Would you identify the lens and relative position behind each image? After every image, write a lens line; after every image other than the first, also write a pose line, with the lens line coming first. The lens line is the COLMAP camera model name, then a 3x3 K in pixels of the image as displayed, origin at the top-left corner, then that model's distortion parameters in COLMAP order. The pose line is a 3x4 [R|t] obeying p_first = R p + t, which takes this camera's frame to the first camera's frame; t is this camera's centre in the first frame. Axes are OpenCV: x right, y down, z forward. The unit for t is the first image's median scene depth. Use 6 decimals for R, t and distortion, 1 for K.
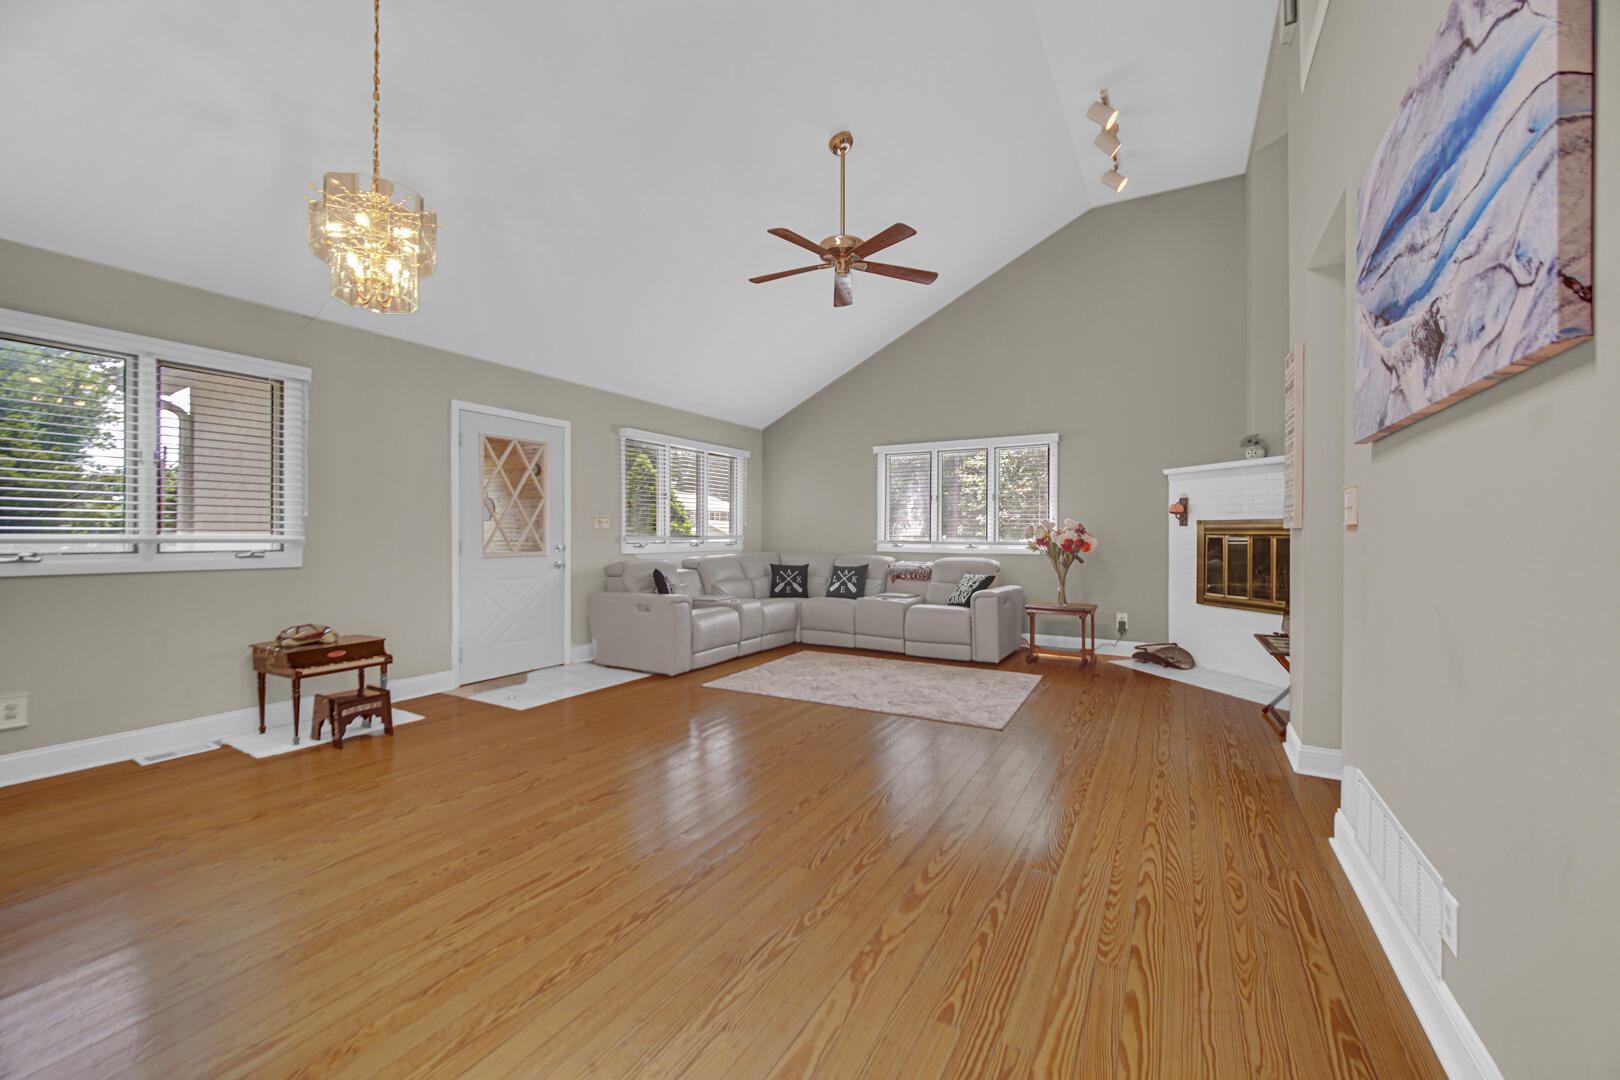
lens RADIAL K [[638.6, 0, 812.5], [0, 638.6, 532.7], [0, 0, 1]] dist [-0.002937, 0.000222]
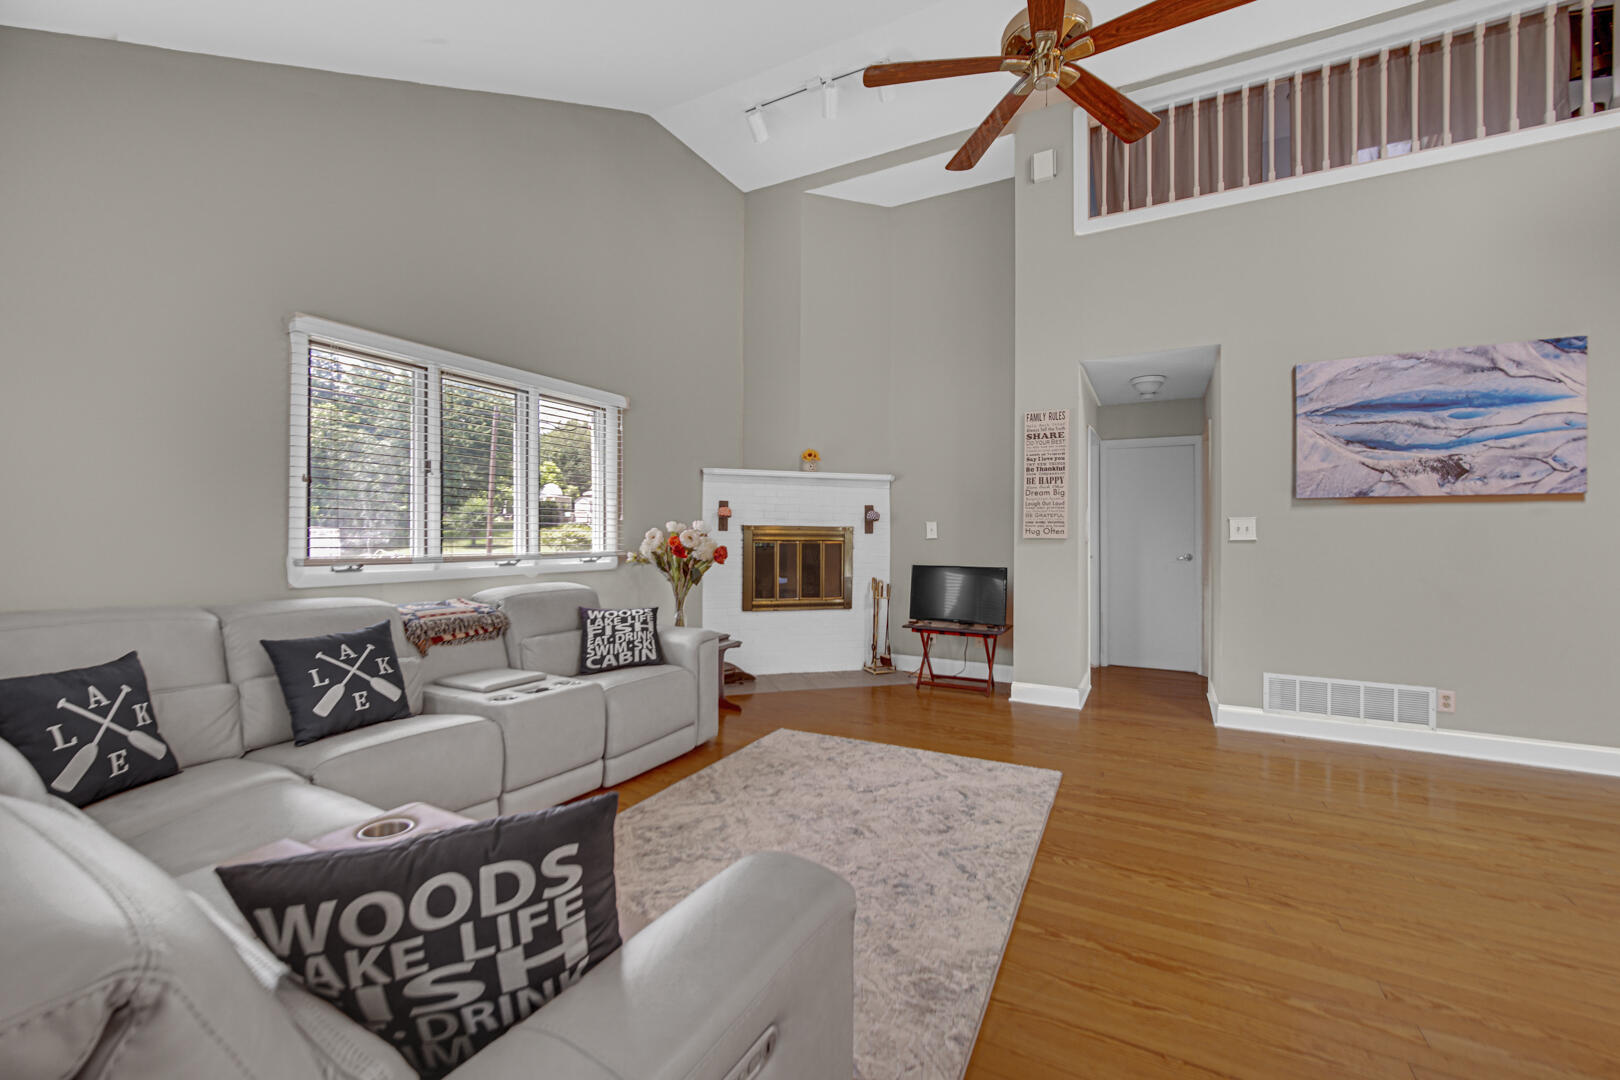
lens RADIAL K [[650.1, 0, 810.0], [0, 650.1, 540.0], [0, 0, 1]] dist [-0.002293, -0.000024]
pose [[-0.027598, -0.008737, 0.999581, -0.398455], [-0.009534, 0.999919, 0.008477, -0.006946], [-0.999574, -0.009296, -0.027679, 0.958642]]
